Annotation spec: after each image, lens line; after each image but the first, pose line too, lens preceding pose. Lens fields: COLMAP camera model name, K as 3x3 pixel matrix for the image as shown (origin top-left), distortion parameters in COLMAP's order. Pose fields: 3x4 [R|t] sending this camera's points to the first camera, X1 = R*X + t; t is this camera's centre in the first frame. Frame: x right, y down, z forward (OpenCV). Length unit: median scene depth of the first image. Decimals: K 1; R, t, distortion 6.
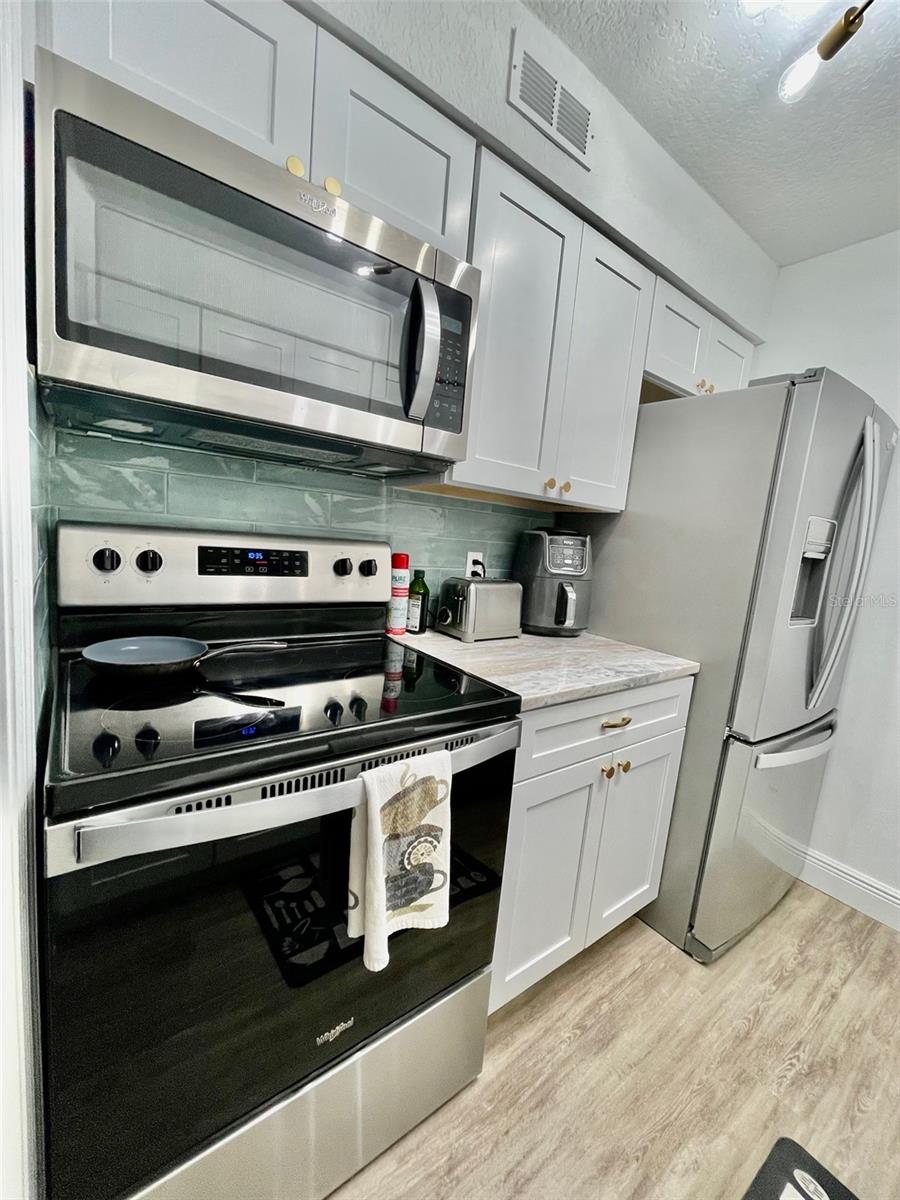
lens RADIAL K [[485.2, 0, 446.6], [0, 485.2, 597.3], [0, 0, 1]] dist [-0.001865, -0.000795]
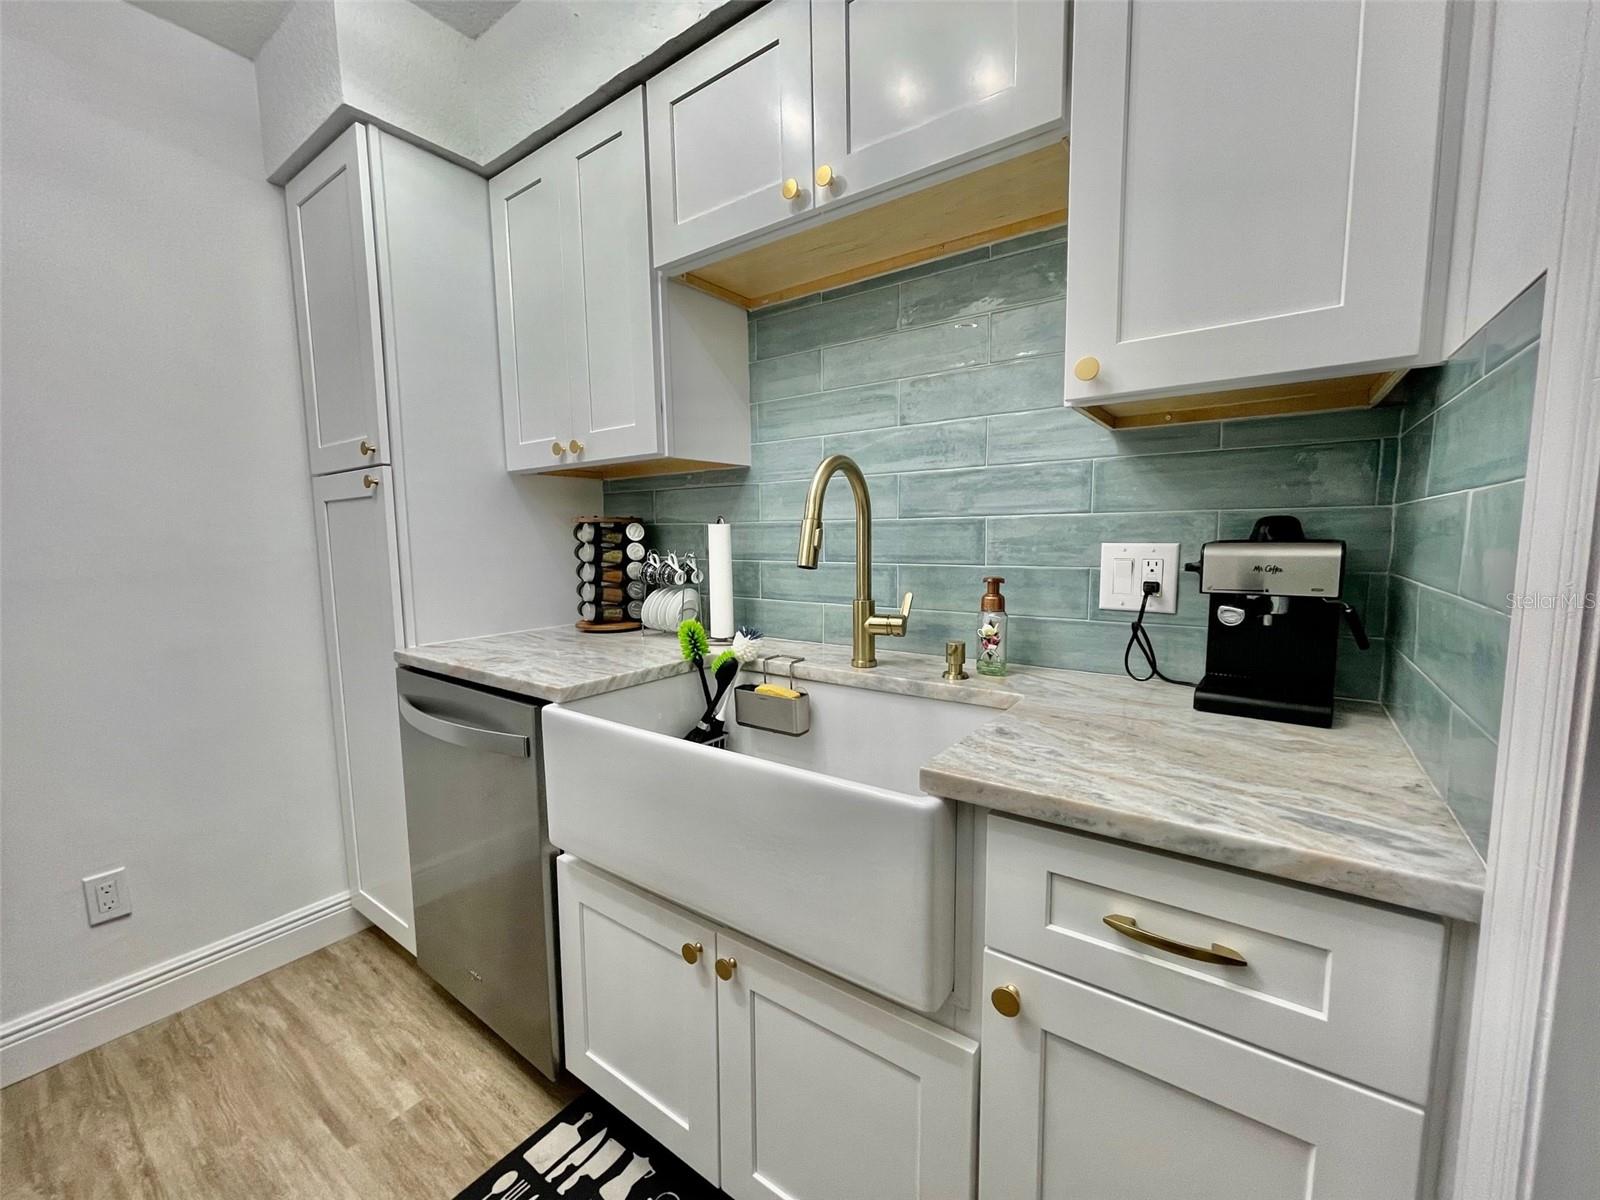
lens RADIAL K [[646.9, 0, 799.7], [0, 646.9, 607.8], [0, 0, 1]] dist [-0.001865, -0.000795]
pose [[-0.297598, -0.190397, 0.935513, -0.124417], [0.113298, 0.965943, 0.232631, -0.006329], [-0.947945, 0.175222, -0.265891, 0.275106]]
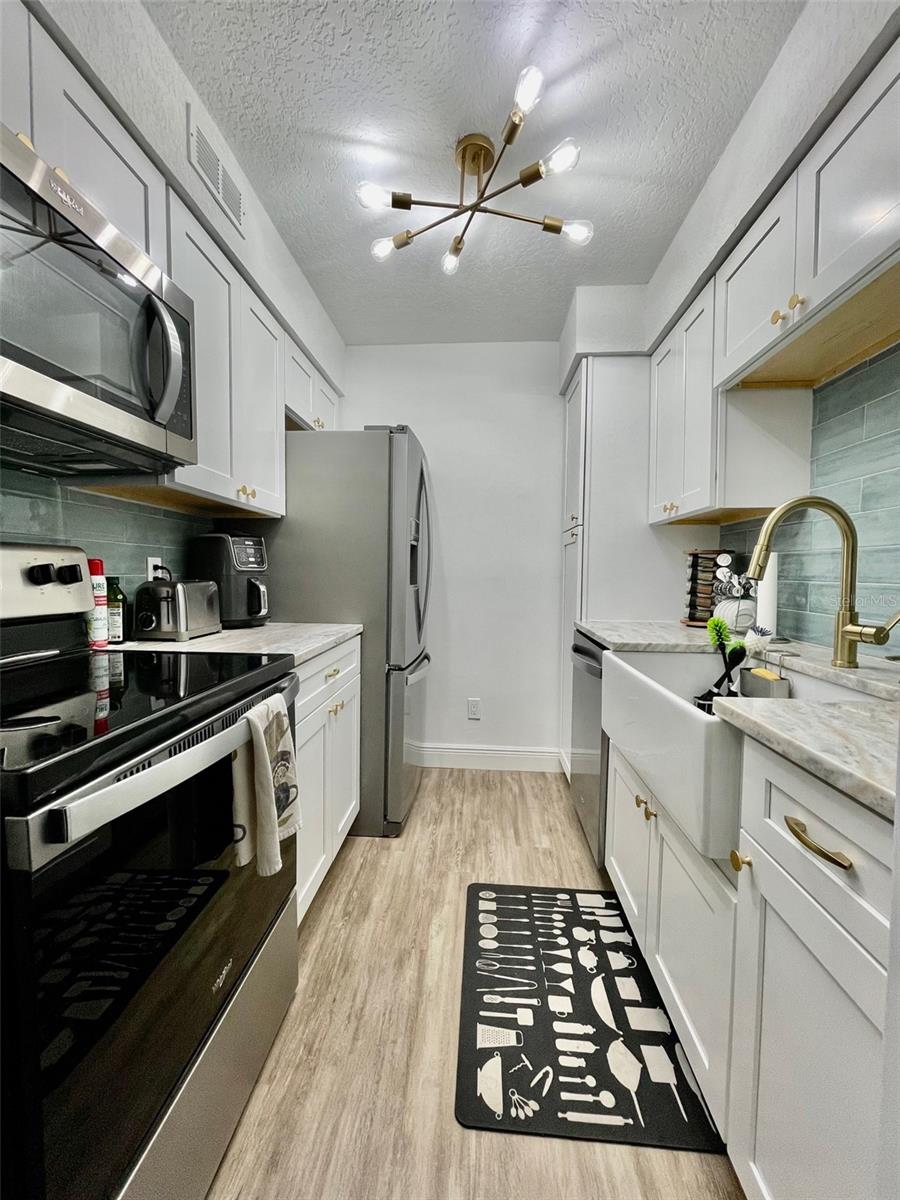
lens RADIAL K [[481.2, 0, 450.0], [0, 481.2, 600.0], [0, 0, 1]] dist [-0.008995, -0.000058]
pose [[0.647118, -0.127015, 0.751735, -0.351940], [0.150821, 0.987865, 0.037080, 0.055720], [-0.747323, 0.089383, 0.658422, -0.099317]]
